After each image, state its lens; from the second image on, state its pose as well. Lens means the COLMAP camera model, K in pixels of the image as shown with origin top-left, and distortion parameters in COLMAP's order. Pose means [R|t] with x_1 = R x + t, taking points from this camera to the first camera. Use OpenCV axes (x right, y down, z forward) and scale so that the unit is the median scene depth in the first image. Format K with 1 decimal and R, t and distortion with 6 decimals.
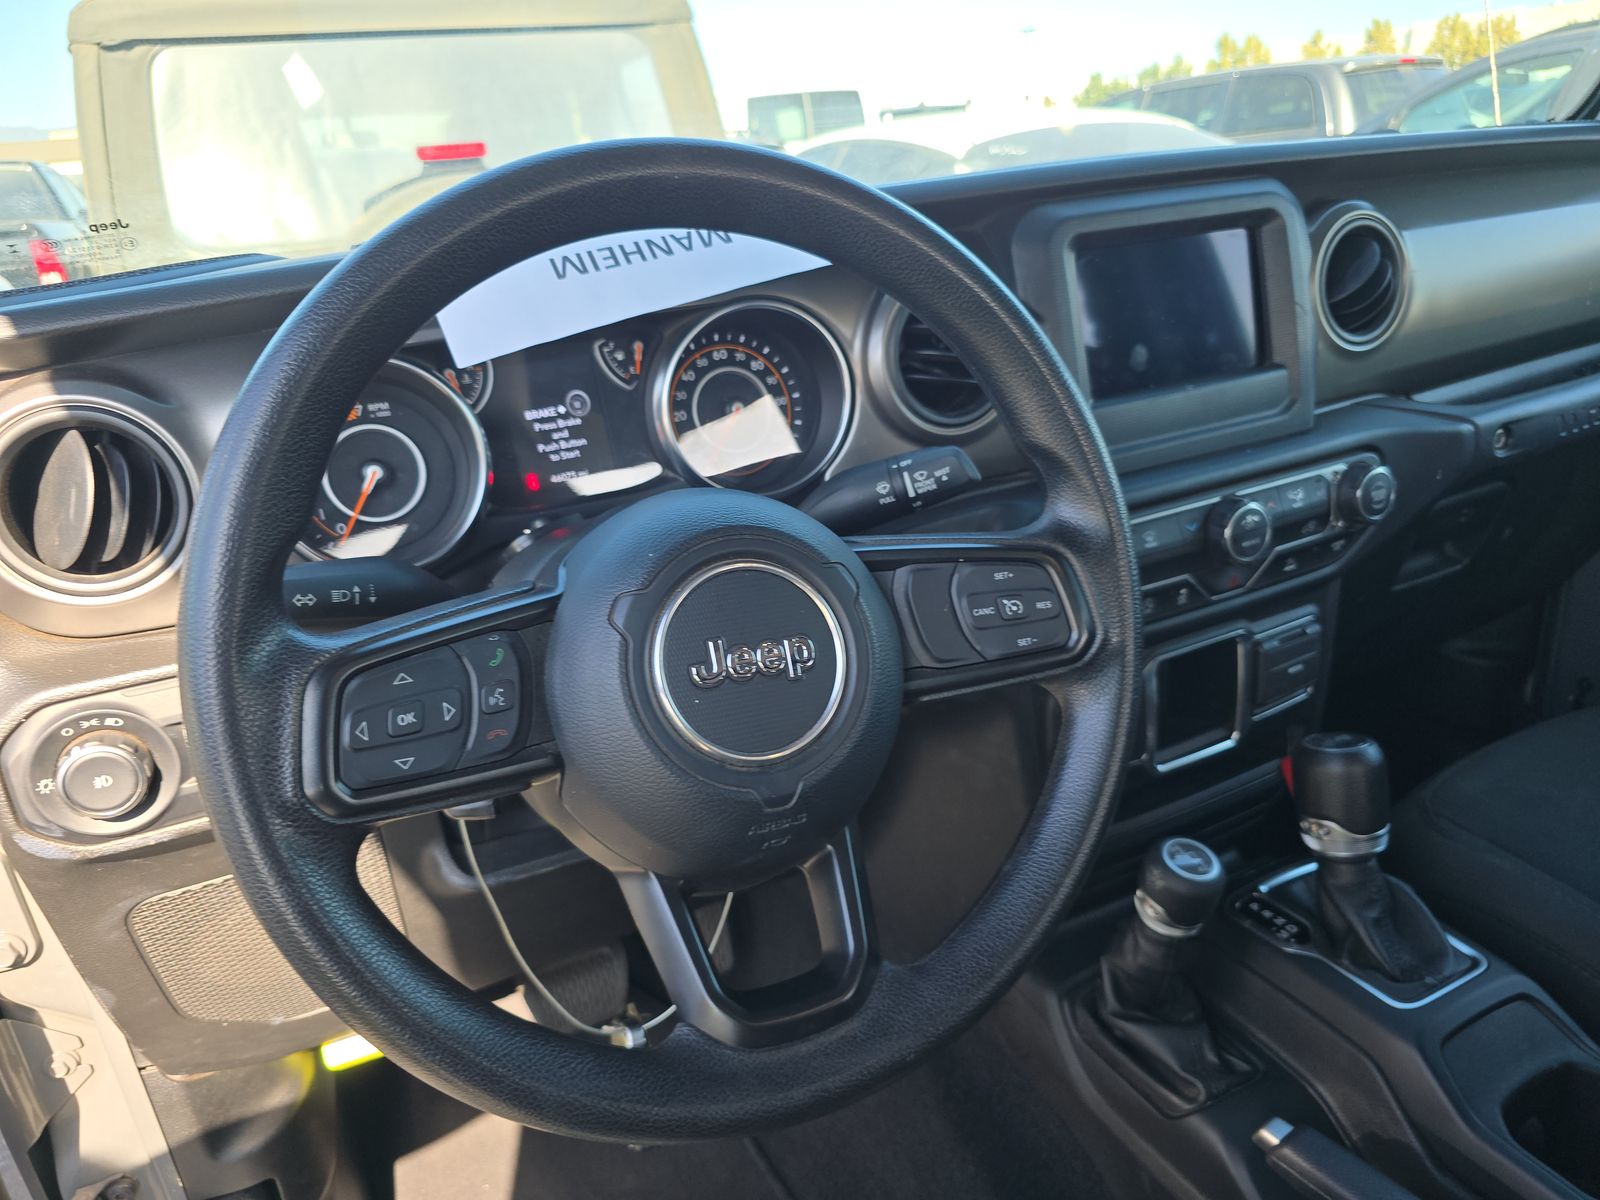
lens RADIAL K [[1081.7, 0, 800.0], [0, 1081.7, 600.0], [0, 0, 1]] dist [0.059393, -0.055298]
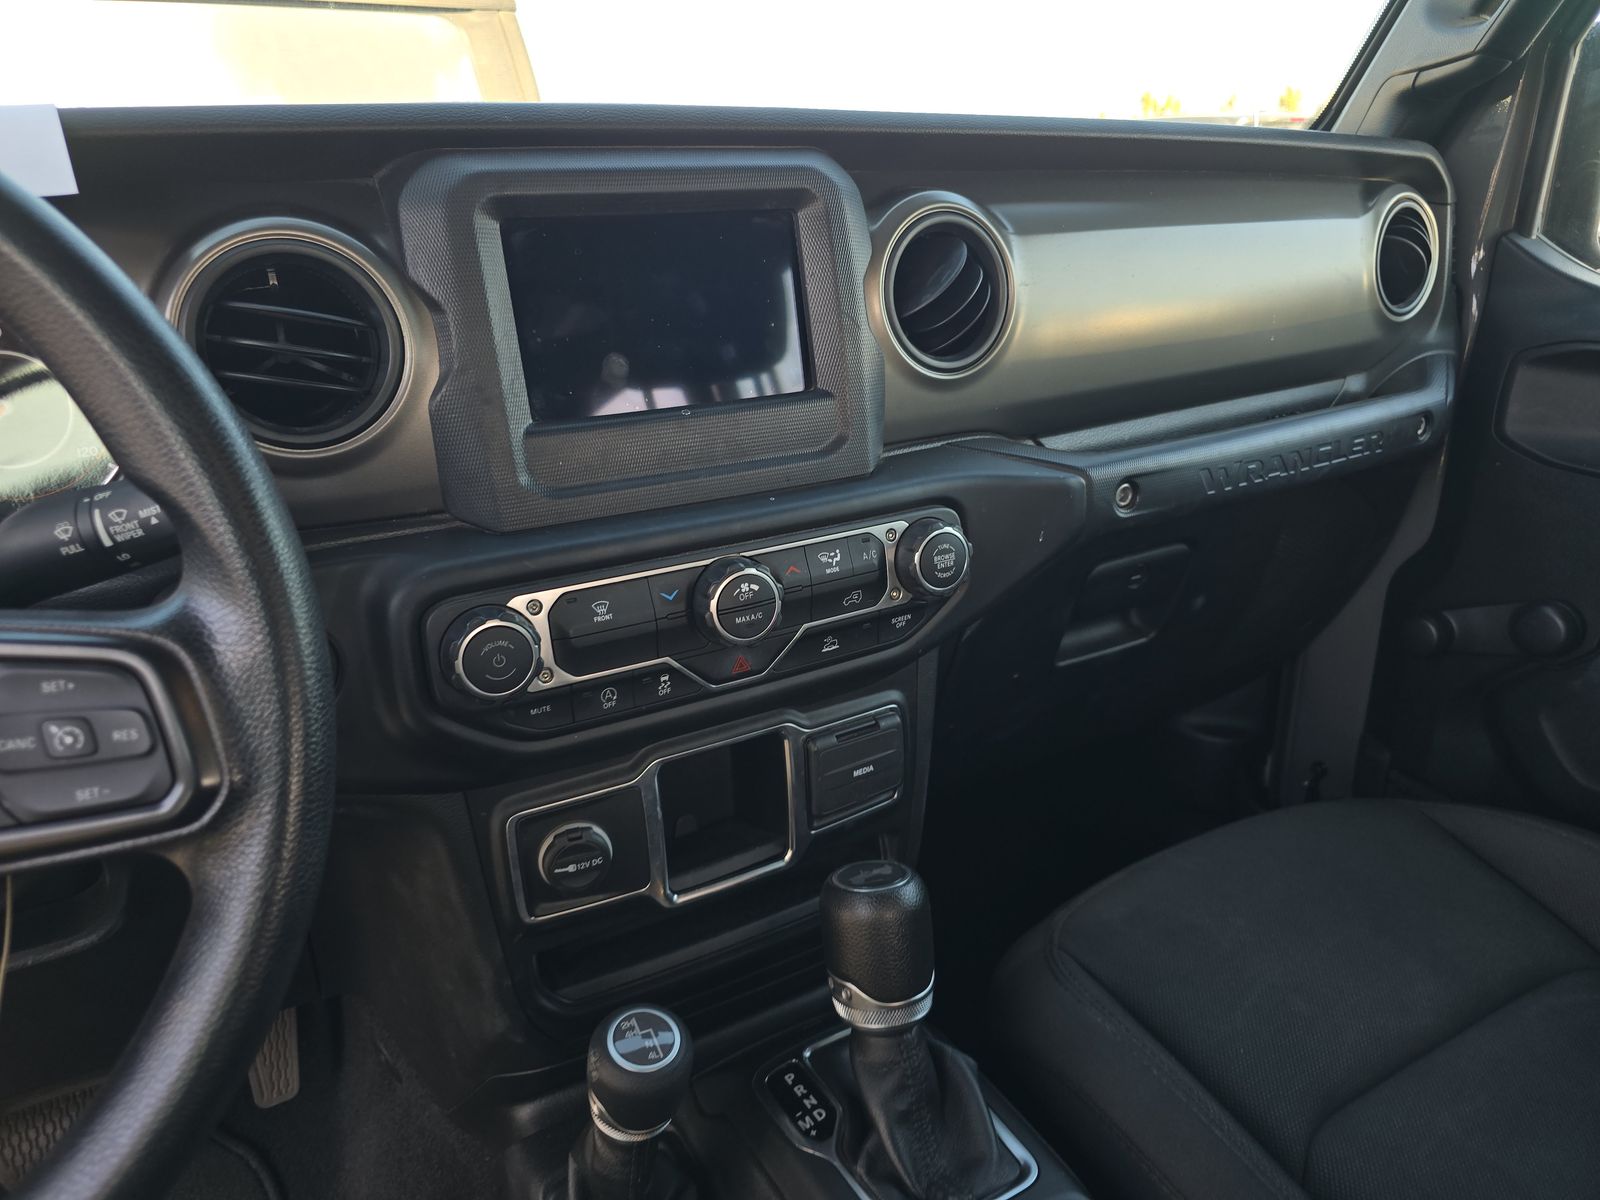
lens RADIAL K [[1081.7, 0, 800.0], [0, 1081.7, 600.0], [0, 0, 1]] dist [0.059393, -0.055298]
pose [[0.997257, 0.036017, 0.064656, 0.413419], [-0.034915, 0.999227, -0.018083, -0.054761], [-0.065257, 0.015776, 0.997744, 0.247960]]
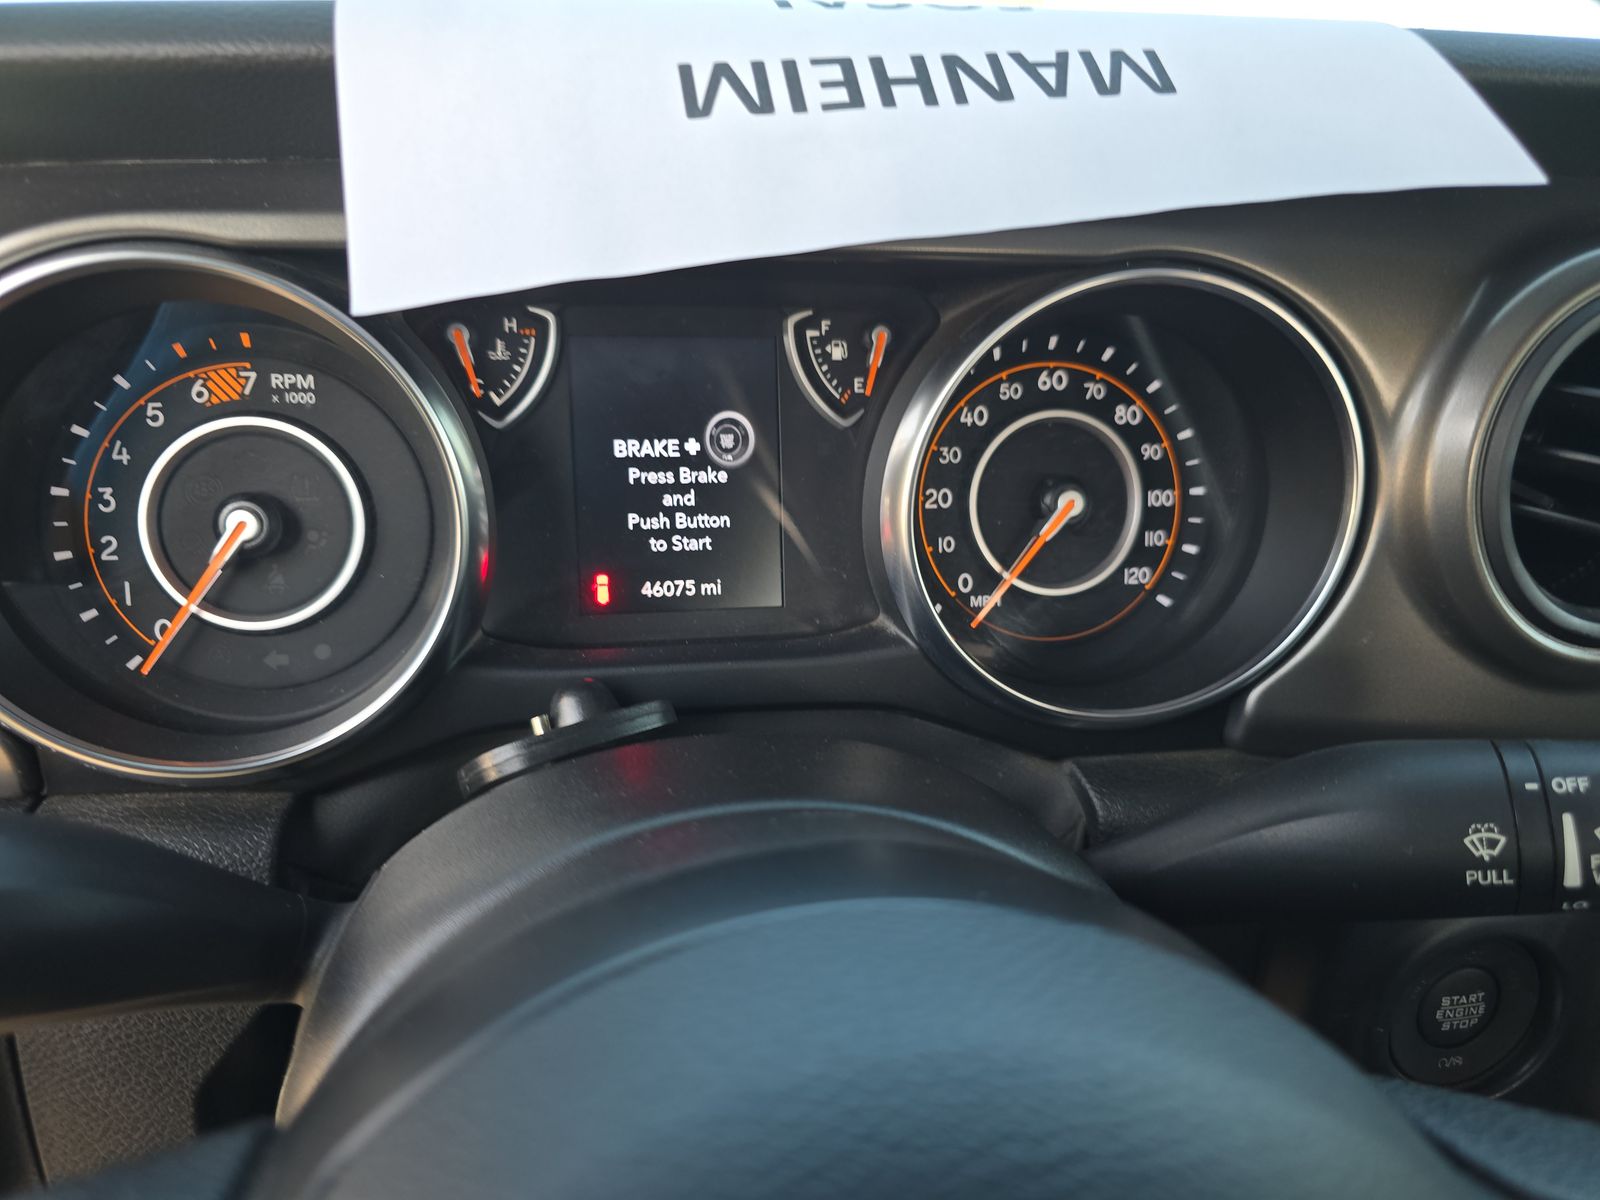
lens RADIAL K [[1081.7, 0, 800.0], [0, 1081.7, 600.0], [0, 0, 1]] dist [0.059393, -0.055298]
pose [[0.958986, 0.197387, -0.203431, -0.063456], [-0.198027, 0.980042, 0.017411, -0.119834], [0.202807, 0.023588, 0.978935, 0.520998]]
